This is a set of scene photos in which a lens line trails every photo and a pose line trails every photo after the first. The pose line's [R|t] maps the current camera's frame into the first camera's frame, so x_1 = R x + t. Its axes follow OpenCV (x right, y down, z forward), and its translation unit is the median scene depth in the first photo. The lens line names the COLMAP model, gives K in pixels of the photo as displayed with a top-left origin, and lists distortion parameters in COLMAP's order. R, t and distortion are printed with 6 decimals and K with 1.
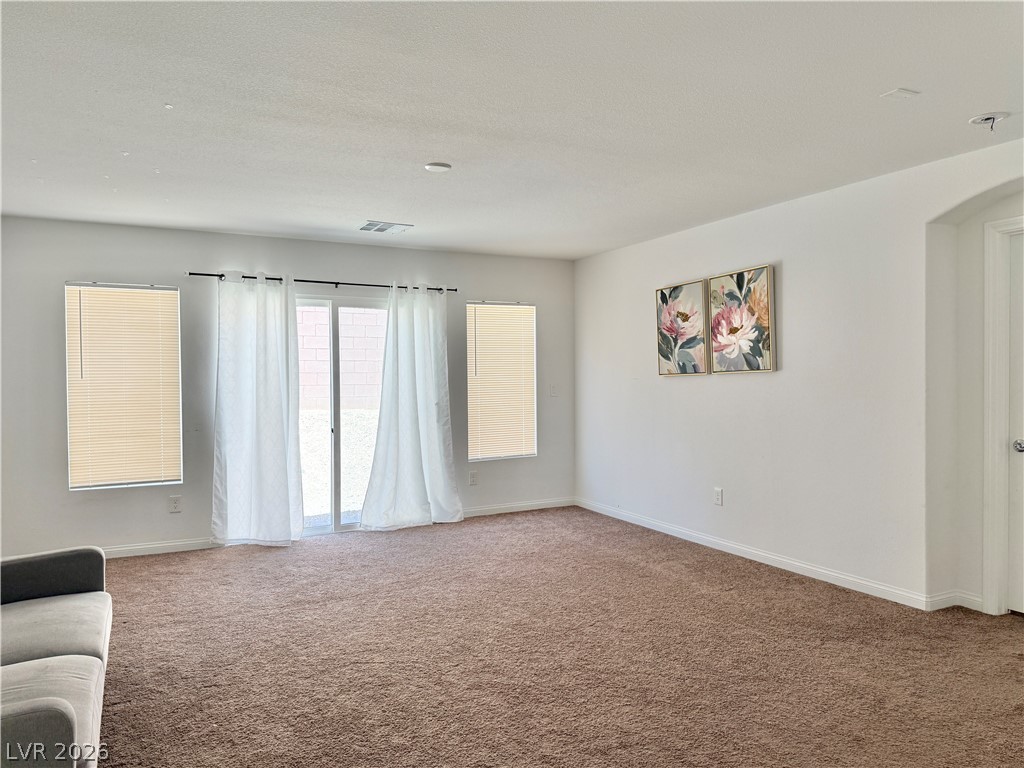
lens RADIAL K [[731.9, 0, 502.7], [0, 731.9, 378.4], [0, 0, 1]] dist [0.121193, -0.121443]
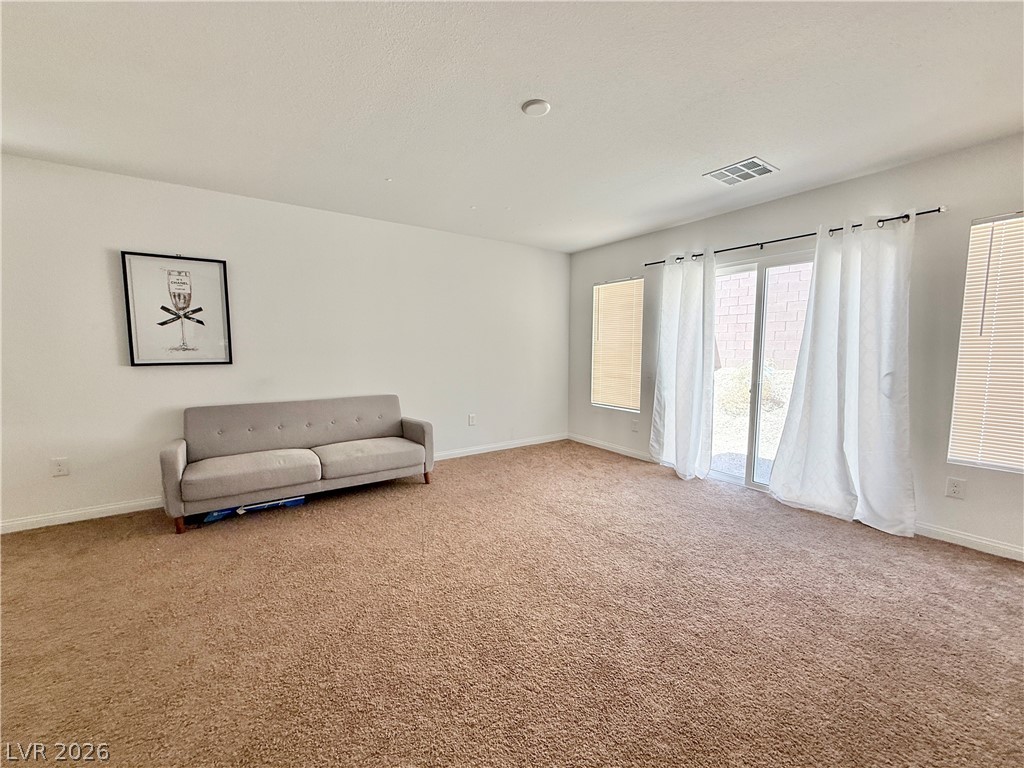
lens RADIAL K [[414.2, 0, 512.7], [0, 414.2, 380.4], [0, 0, 1]] dist [-0.000467, 0.000121]
pose [[0.121222, 0.091609, -0.988389, 0.304471], [-0.005714, 0.995780, 0.091593, 0.004586], [0.992609, -0.005455, 0.121234, 0.596506]]
